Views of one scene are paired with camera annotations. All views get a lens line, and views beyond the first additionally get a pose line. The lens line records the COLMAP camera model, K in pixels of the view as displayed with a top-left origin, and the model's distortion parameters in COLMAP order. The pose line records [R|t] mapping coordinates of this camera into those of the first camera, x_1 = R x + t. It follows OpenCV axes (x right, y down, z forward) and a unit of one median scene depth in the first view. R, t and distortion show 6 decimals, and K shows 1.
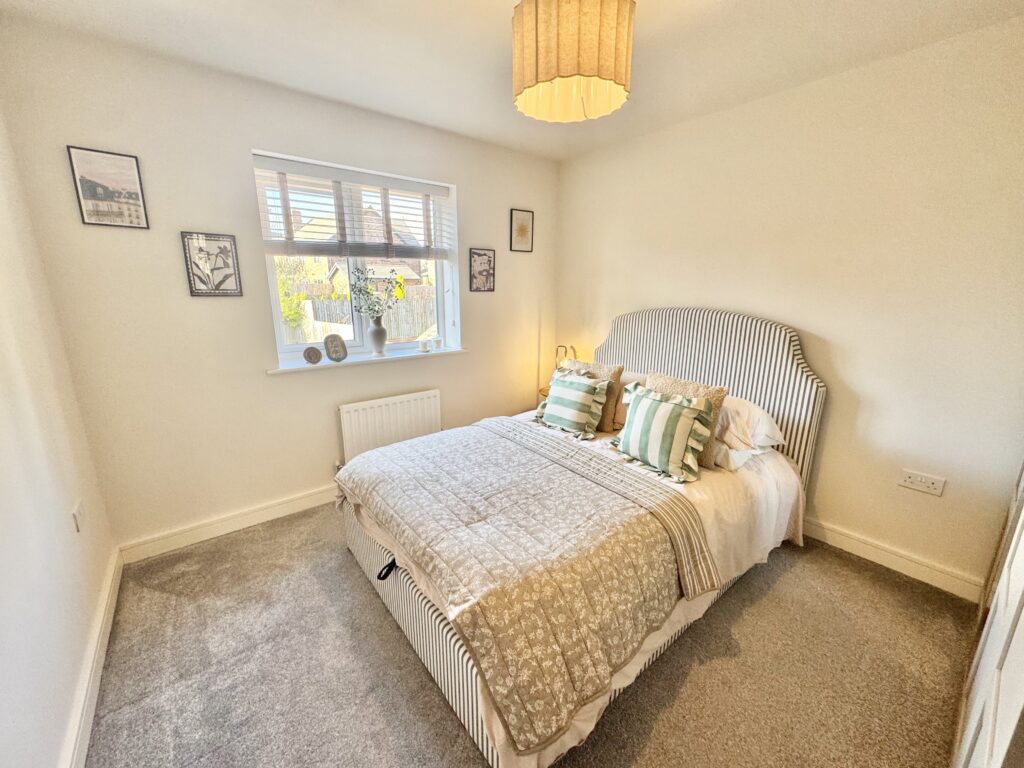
lens RADIAL K [[407.5, 0, 506.5], [0, 407.5, 375.9], [0, 0, 1]] dist [-0.007965, 0.001183]
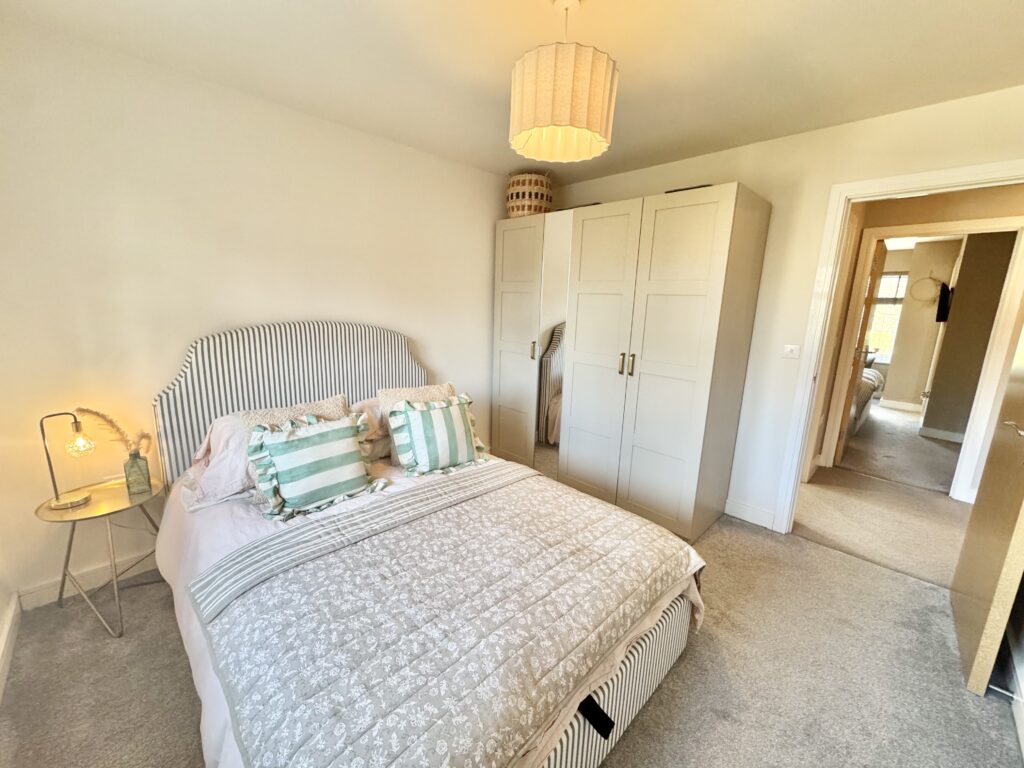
lens RADIAL K [[407.5, 0, 506.6], [0, 407.5, 391.8], [0, 0, 1]] dist [-0.007965, 0.001183]
pose [[-0.103994, -0.224247, 0.968968, -0.637079], [0.184271, 0.953038, 0.240338, -0.194928], [-0.977358, 0.203546, -0.057788, 0.824937]]
